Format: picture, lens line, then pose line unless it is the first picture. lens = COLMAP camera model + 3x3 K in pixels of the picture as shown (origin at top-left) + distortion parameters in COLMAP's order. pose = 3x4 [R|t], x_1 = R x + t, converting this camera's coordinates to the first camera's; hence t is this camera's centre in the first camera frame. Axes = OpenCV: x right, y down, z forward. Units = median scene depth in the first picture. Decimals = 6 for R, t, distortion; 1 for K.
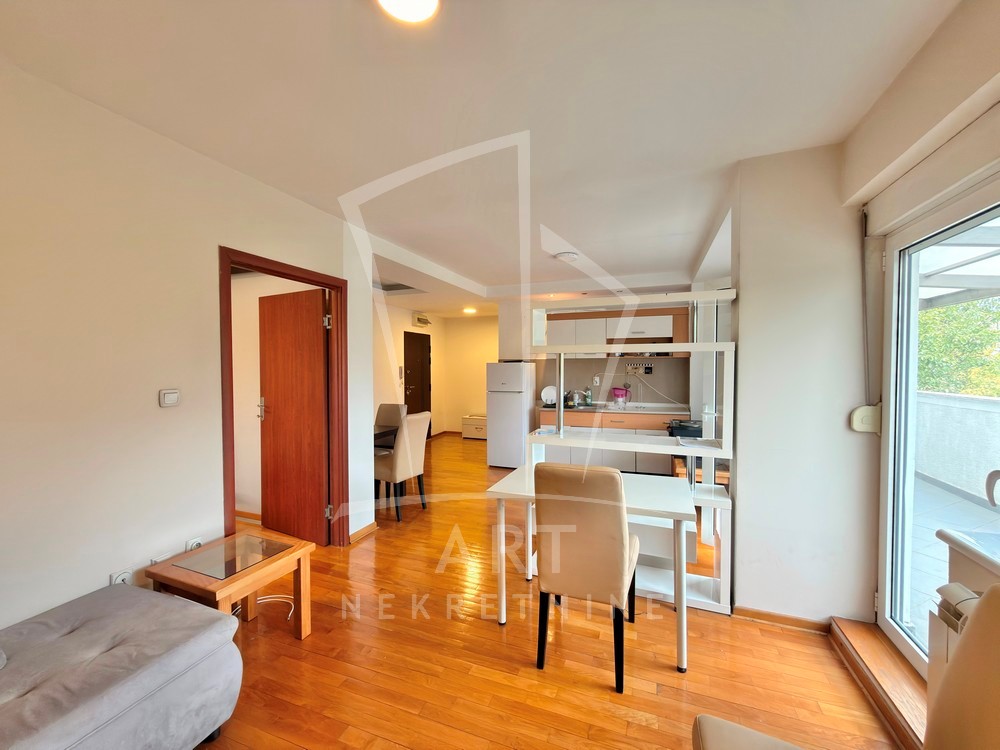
lens RADIAL K [[402.1, 0, 500.0], [0, 402.1, 375.0], [0, 0, 1]] dist [0.000878, 0.000259]
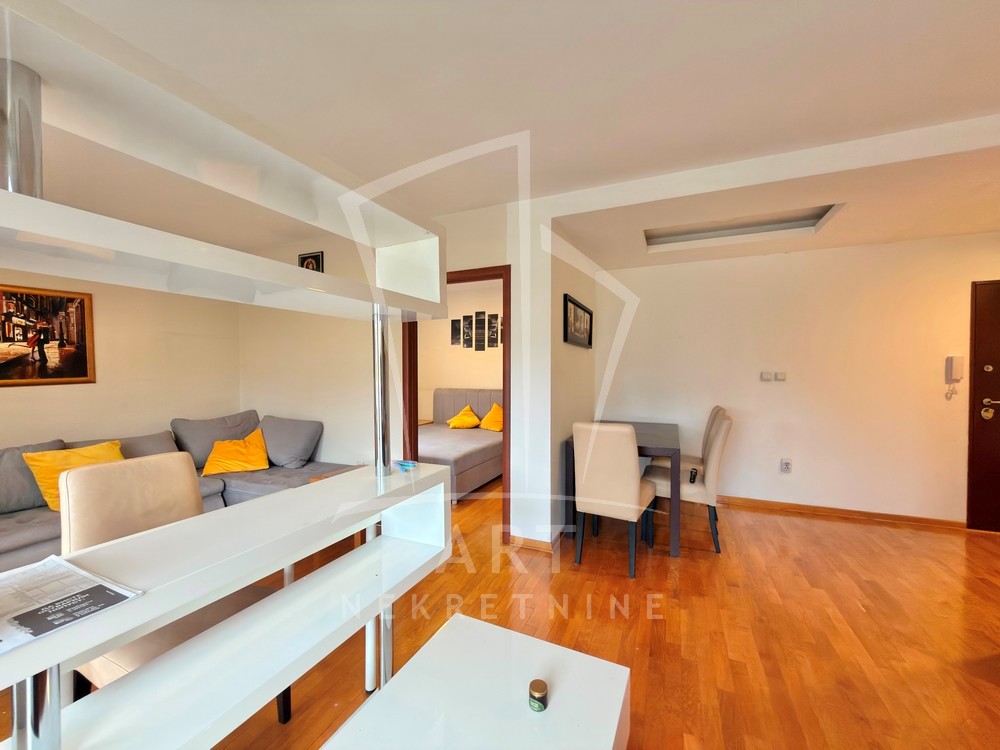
lens RADIAL K [[402.1, 0, 500.0], [0, 402.1, 375.0], [0, 0, 1]] dist [0.000878, 0.000259]
pose [[-0.052271, 0.014156, -0.998533, 0.445498], [-0.022474, 0.999630, 0.015348, 0.008391], [0.998380, 0.023243, -0.051933, 0.806056]]
